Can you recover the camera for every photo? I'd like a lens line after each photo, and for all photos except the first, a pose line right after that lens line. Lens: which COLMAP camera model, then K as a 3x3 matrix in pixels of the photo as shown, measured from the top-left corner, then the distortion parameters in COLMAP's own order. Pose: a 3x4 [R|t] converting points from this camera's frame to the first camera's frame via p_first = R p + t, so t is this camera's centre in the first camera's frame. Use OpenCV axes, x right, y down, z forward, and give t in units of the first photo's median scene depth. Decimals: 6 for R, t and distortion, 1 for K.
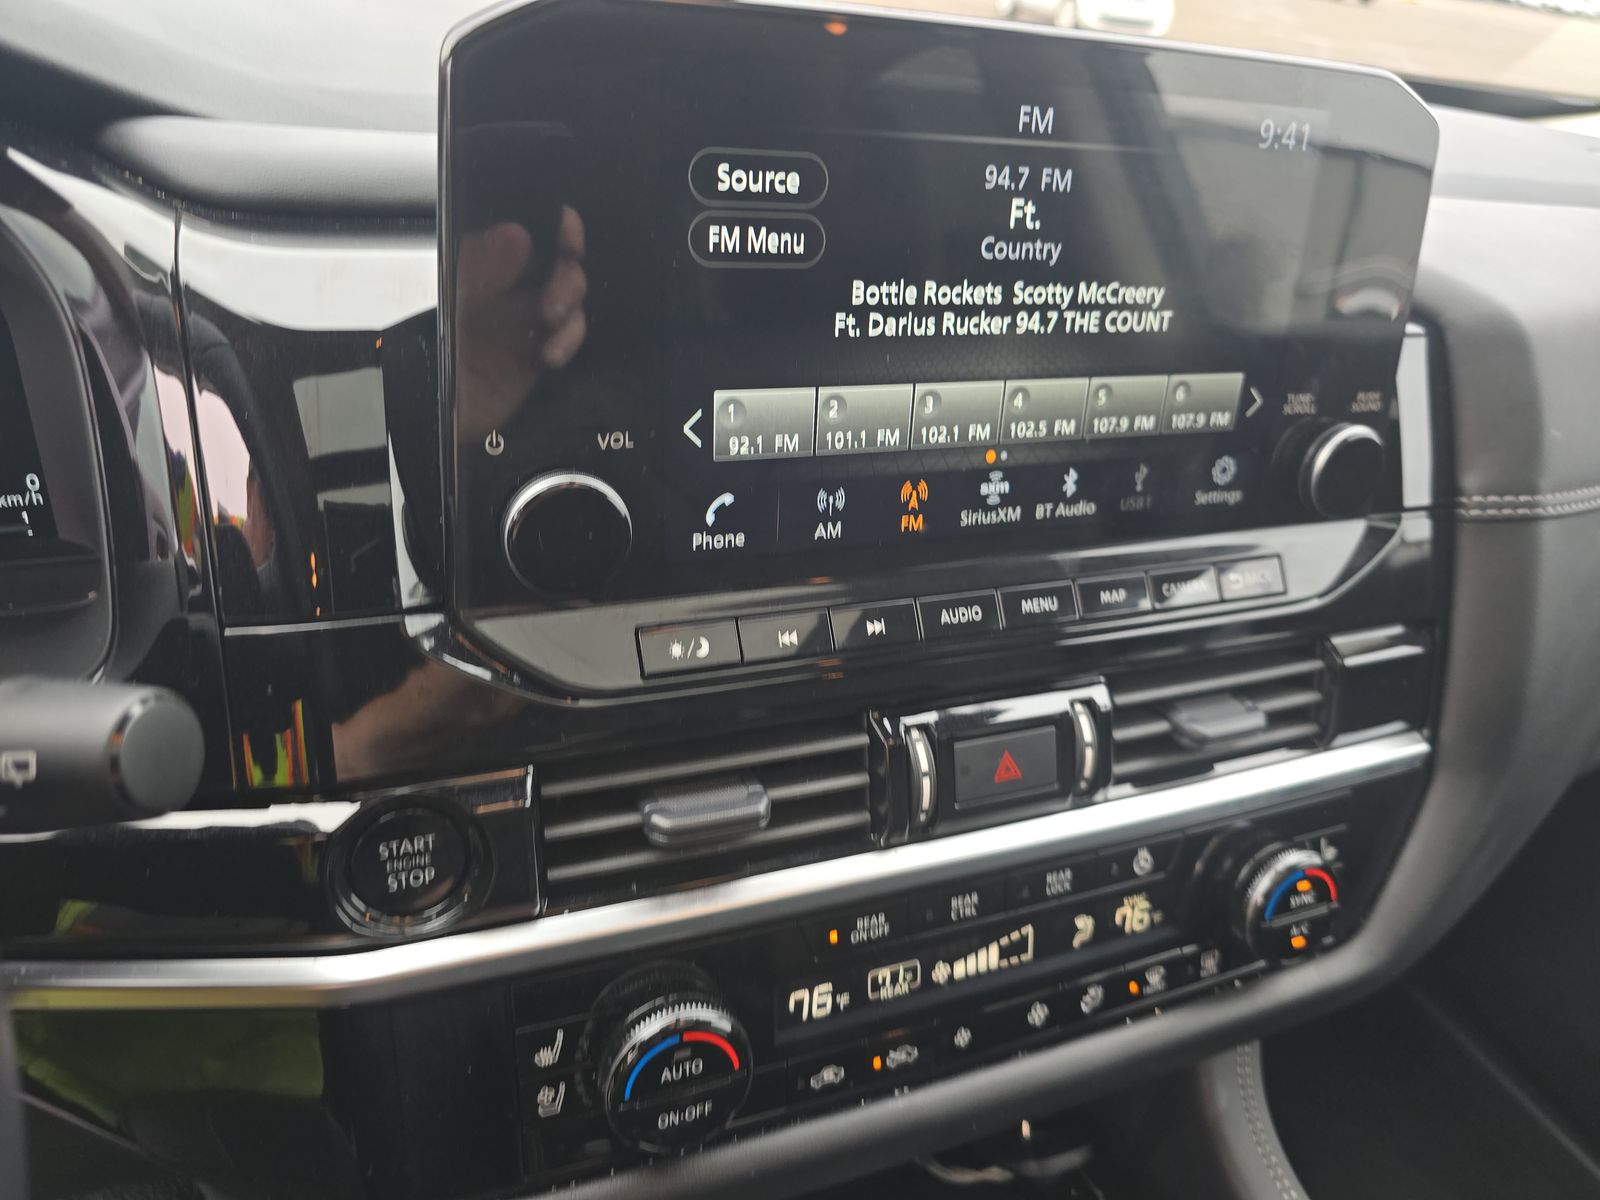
lens RADIAL K [[1089.0, 0, 793.5], [0, 1089.0, 602.8], [0, 0, 1]] dist [0.009072, -0.008893]
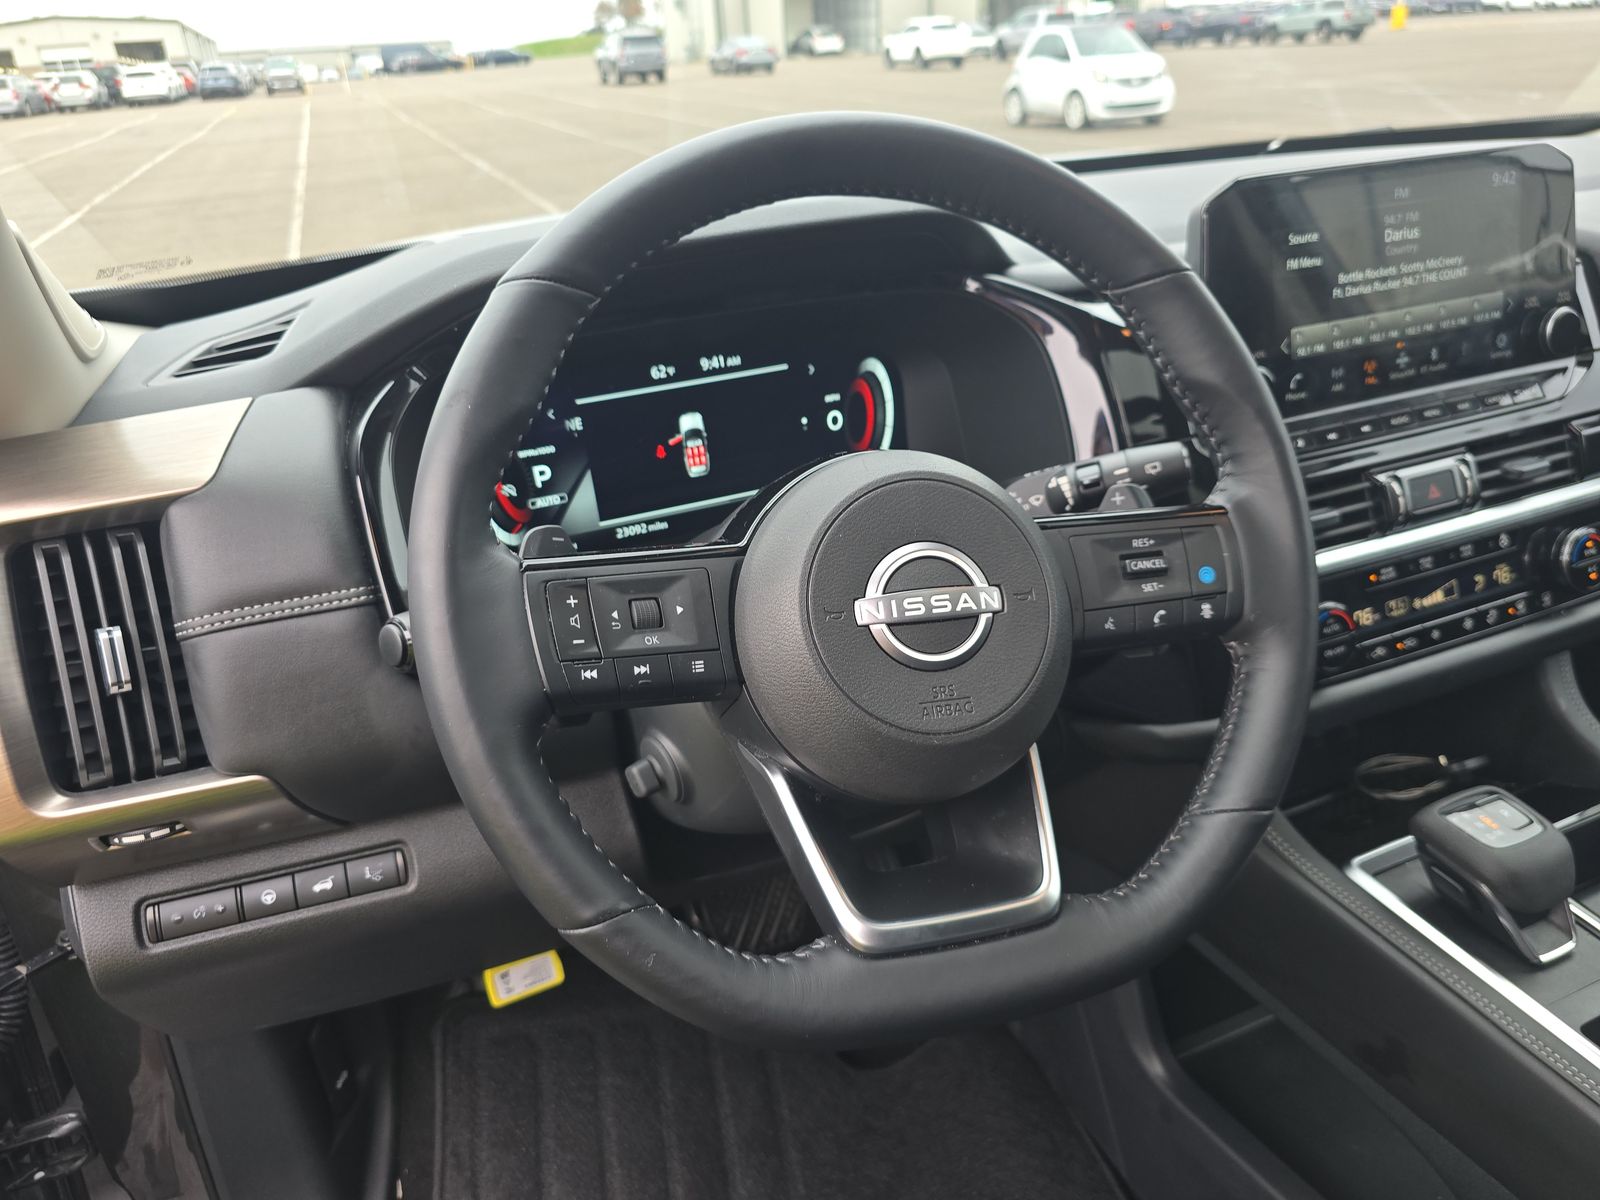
lens RADIAL K [[1089.0, 0, 806.4], [0, 1089.0, 600.4], [0, 0, 1]] dist [0.009072, -0.008893]
pose [[0.984073, -0.167350, -0.059960, -0.876024], [0.159859, 0.980617, -0.113295, 0.393835], [0.077758, 0.101905, 0.991751, -1.109242]]
